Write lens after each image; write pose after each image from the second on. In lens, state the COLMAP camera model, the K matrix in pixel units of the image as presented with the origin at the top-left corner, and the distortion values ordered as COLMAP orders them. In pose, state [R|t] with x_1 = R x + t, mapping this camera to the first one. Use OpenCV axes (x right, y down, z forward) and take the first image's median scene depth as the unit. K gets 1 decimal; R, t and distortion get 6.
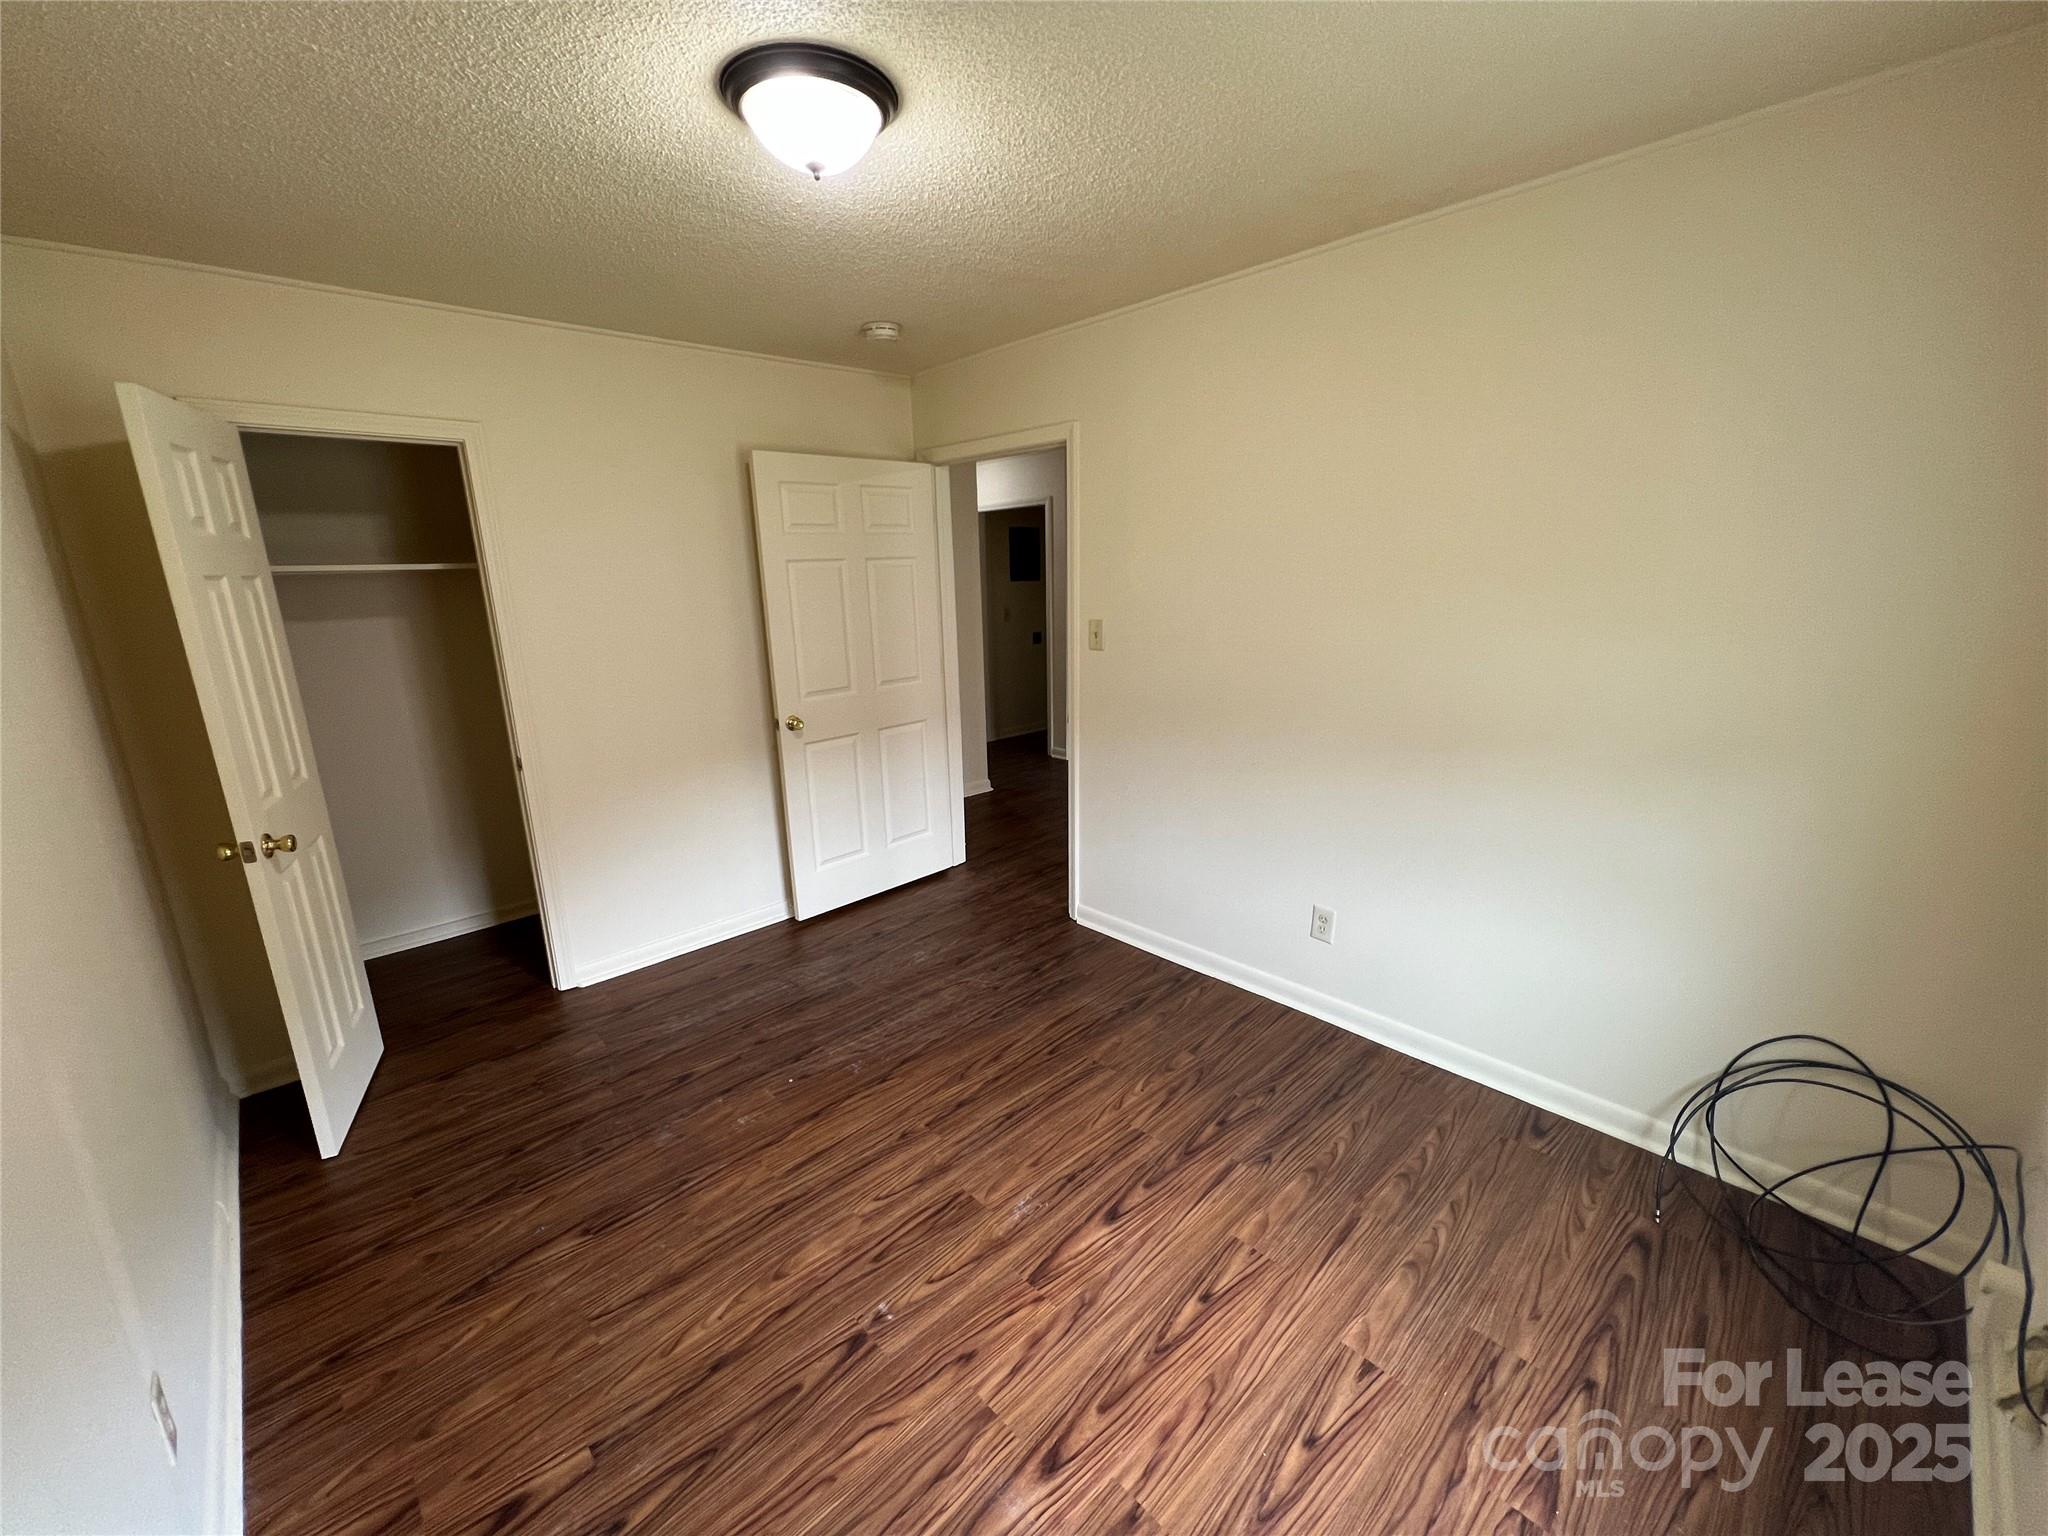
lens RADIAL K [[827.4, 0, 1018.9], [0, 827.4, 760.3], [0, 0, 1]] dist [-0.002138, 0.000121]
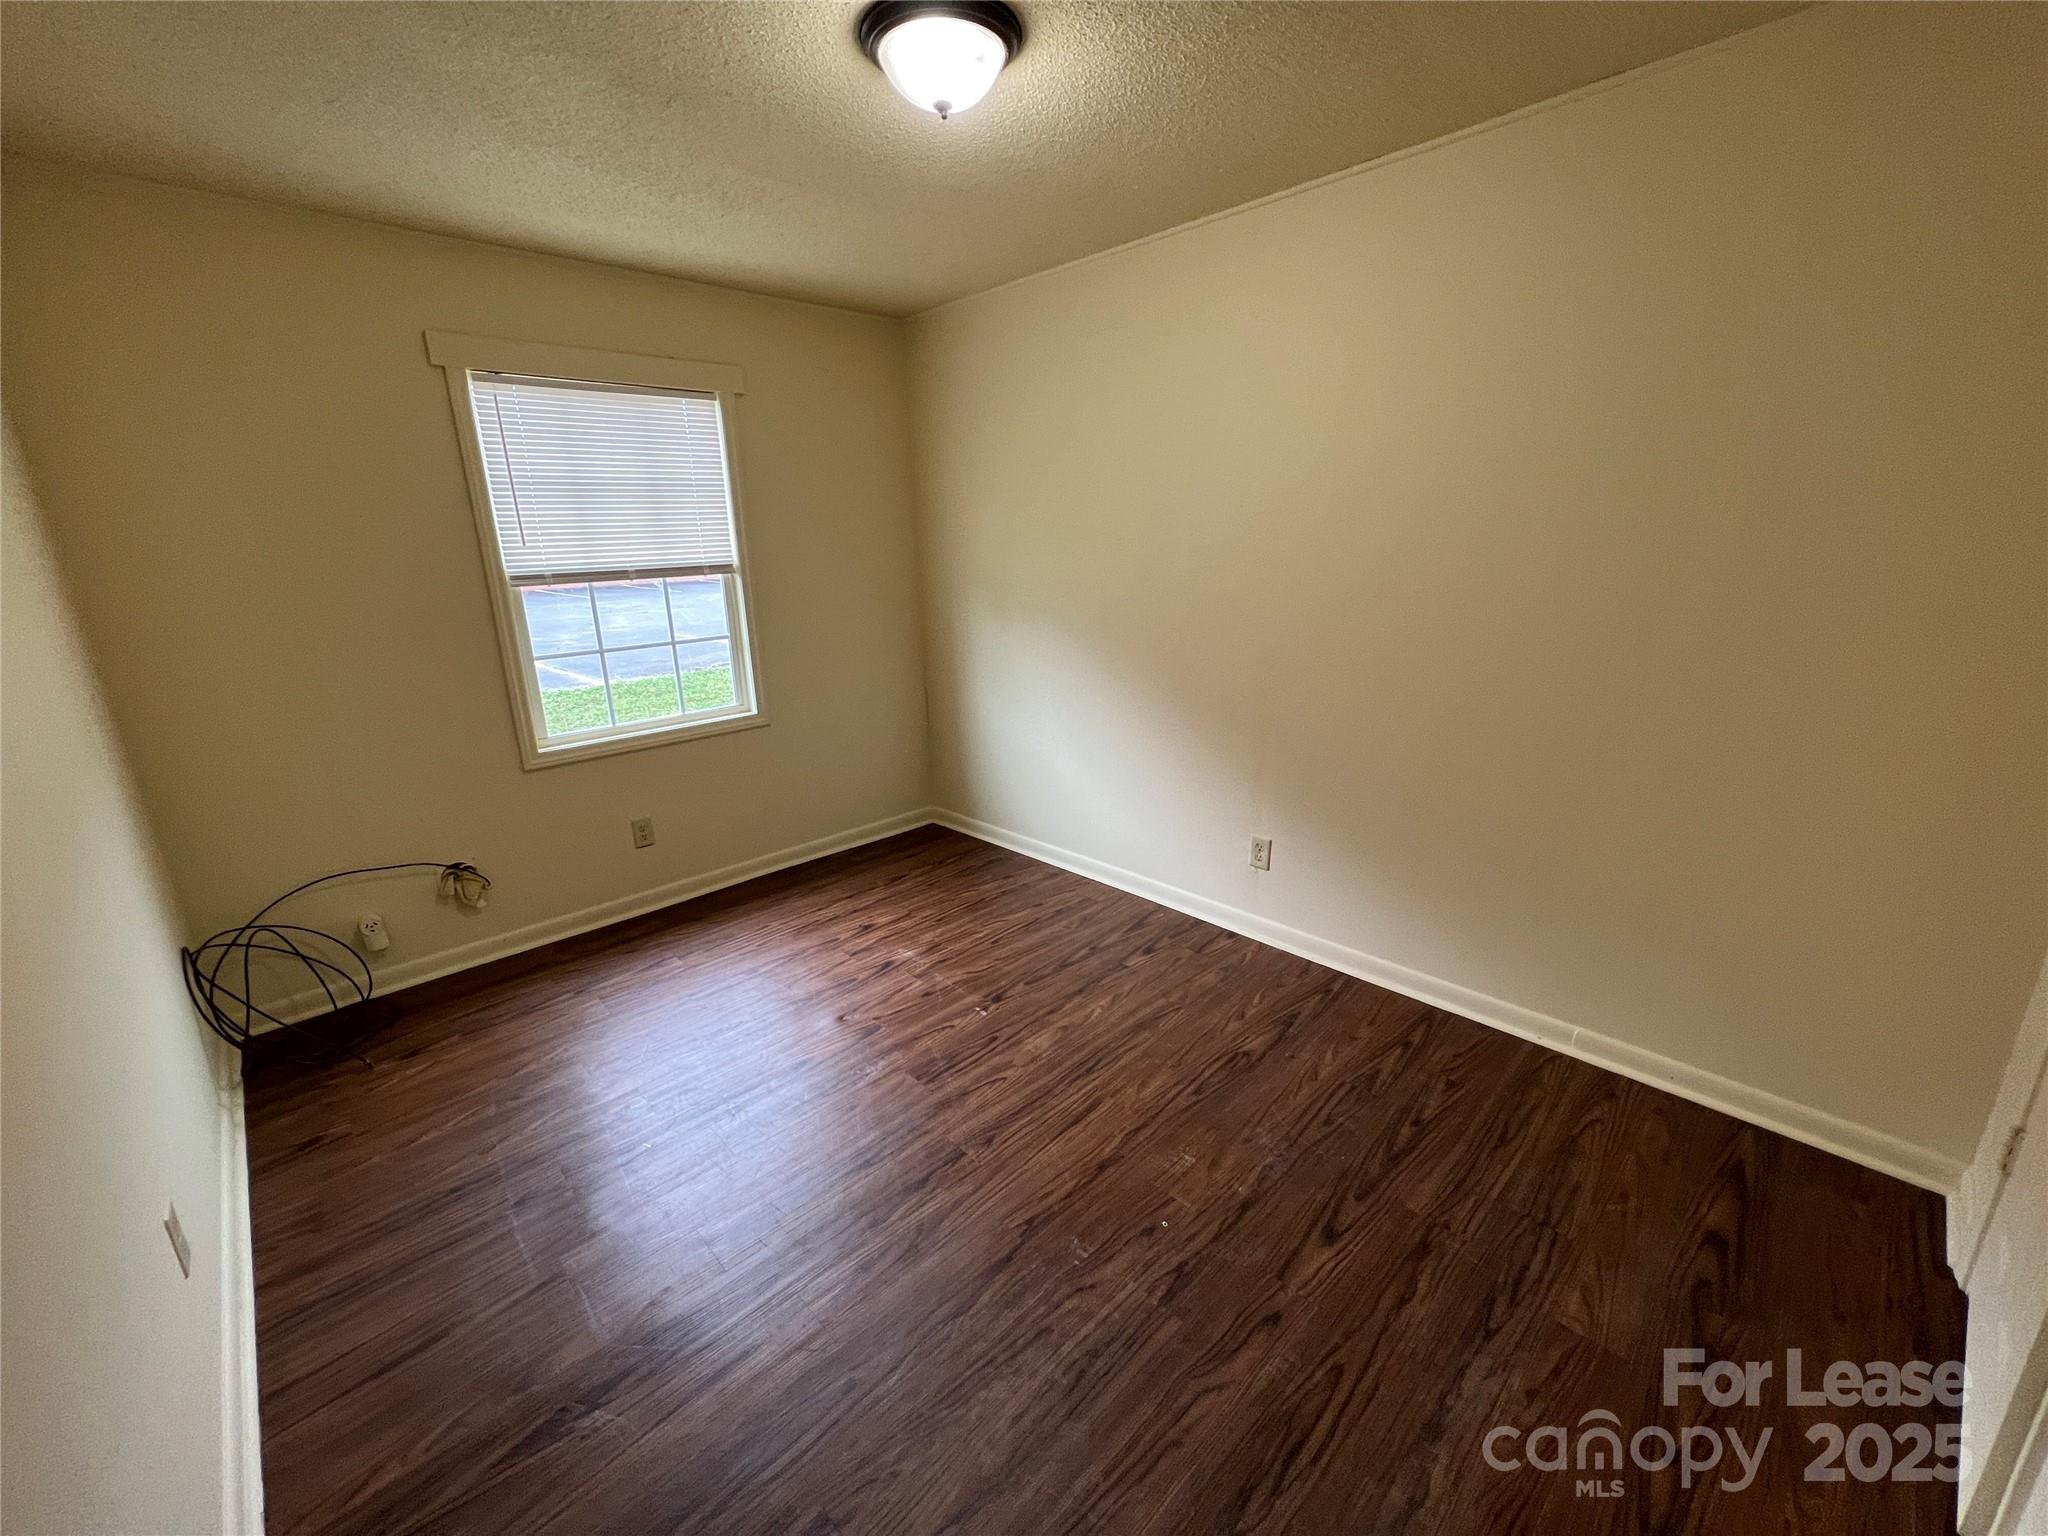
lens RADIAL K [[827.4, 0, 1032.2], [0, 827.4, 765.7], [0, 0, 1]] dist [-0.002138, 0.000121]
pose [[-0.998107, 0.061146, -0.006582, -0.231726], [0.050237, 0.872374, 0.486252, -0.372415], [0.035474, 0.485001, -0.873794, 1.791708]]
